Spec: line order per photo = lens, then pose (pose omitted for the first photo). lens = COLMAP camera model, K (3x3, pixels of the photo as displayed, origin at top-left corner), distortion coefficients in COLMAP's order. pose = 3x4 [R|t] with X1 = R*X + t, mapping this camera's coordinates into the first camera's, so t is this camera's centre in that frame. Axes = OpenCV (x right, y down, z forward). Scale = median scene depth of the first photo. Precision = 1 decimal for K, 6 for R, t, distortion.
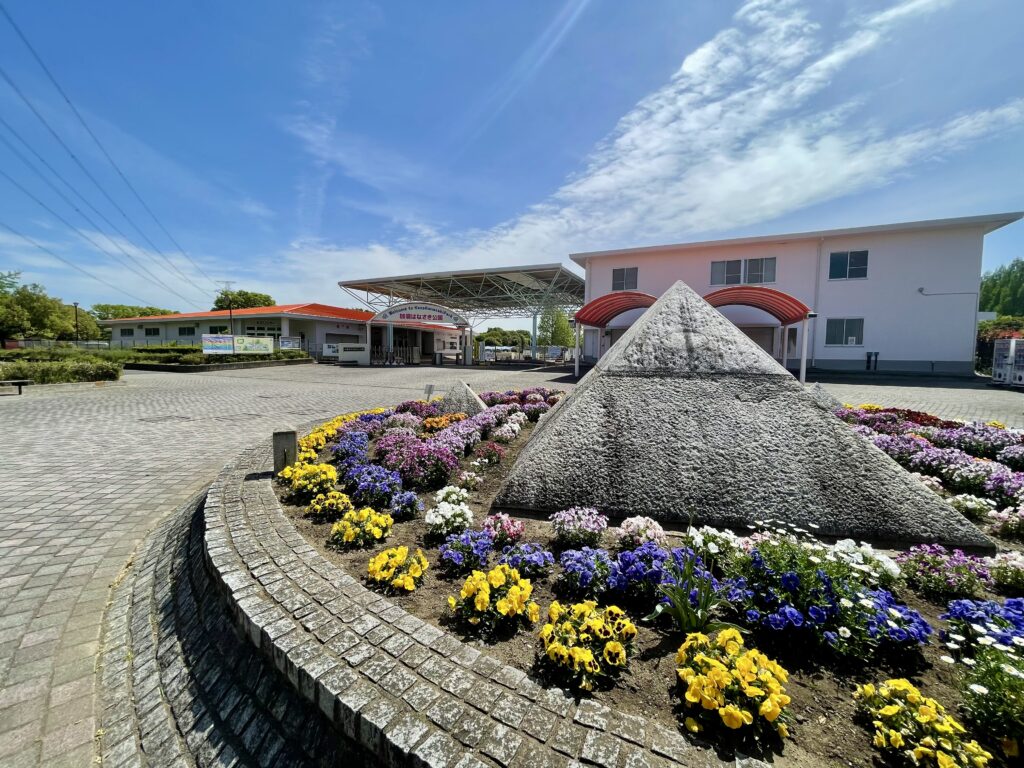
lens RADIAL K [[411.4, 0, 512.1], [0, 411.4, 383.4], [0, 0, 1]] dist [0.000146, 0.000001]
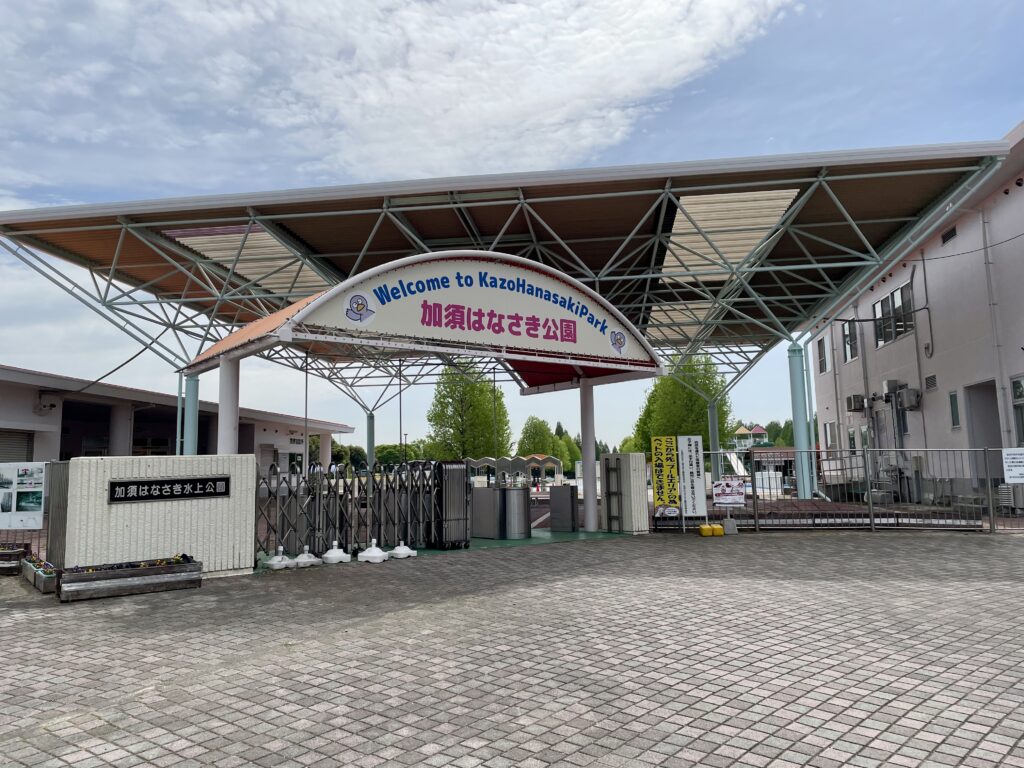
lens RADIAL K [[765.2, 0, 510.5], [0, 765.2, 380.7], [0, 0, 1]] dist [-0.000714, -0.000285]
pose [[0.950040, 0.004023, 0.312103, -0.339532], [0.056228, 0.981353, -0.183806, -0.059337], [-0.307023, 0.192172, 0.932098, 0.632915]]
